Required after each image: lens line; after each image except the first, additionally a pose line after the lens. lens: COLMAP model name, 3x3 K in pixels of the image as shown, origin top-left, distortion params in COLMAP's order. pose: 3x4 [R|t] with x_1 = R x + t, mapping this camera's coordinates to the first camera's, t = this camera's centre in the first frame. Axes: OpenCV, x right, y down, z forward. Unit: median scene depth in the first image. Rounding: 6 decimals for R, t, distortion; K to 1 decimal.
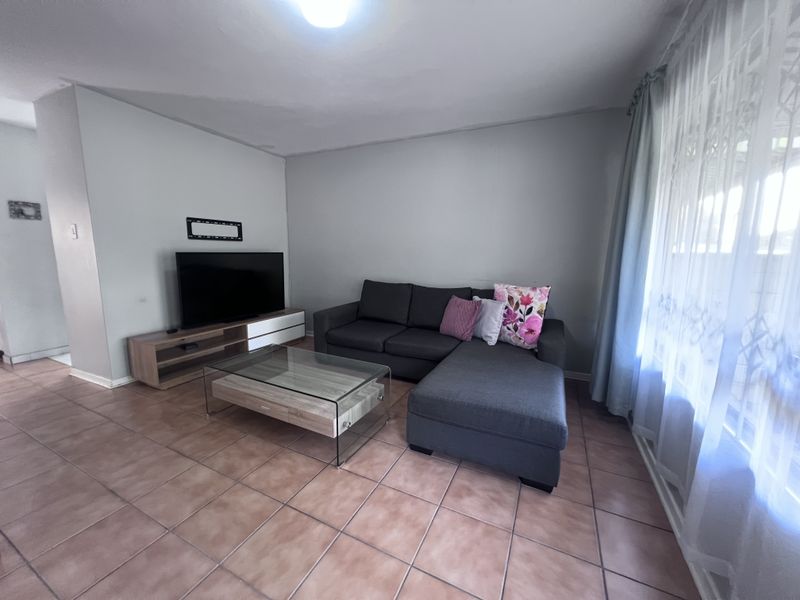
lens RADIAL K [[321.1, 0, 398.5], [0, 321.1, 297.8], [0, 0, 1]] dist [-0.001385, 0.000259]
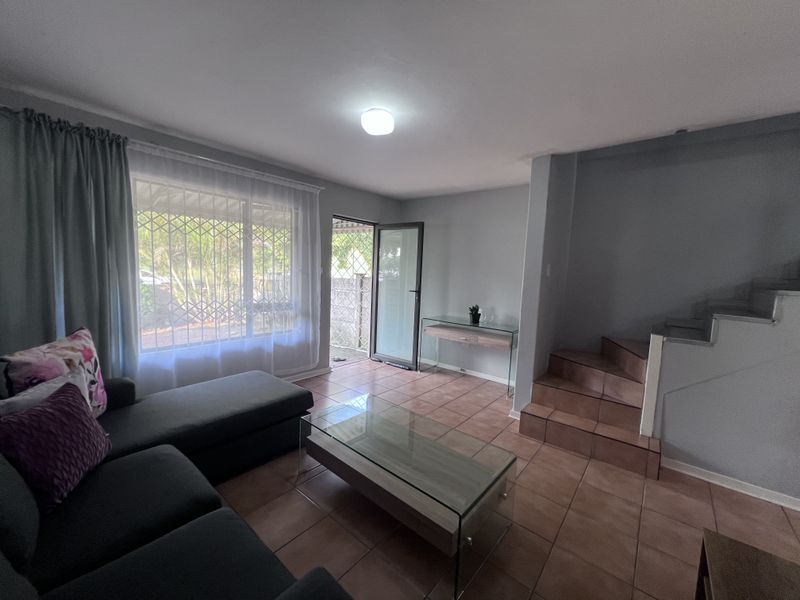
lens RADIAL K [[321.1, 0, 400.7], [0, 321.1, 298.7], [0, 0, 1]] dist [-0.001385, 0.000259]
pose [[-0.967302, -0.070395, 0.243663, -0.533981], [-0.013515, 0.973651, 0.227640, -0.348266], [-0.253268, 0.216904, -0.942766, 1.821167]]
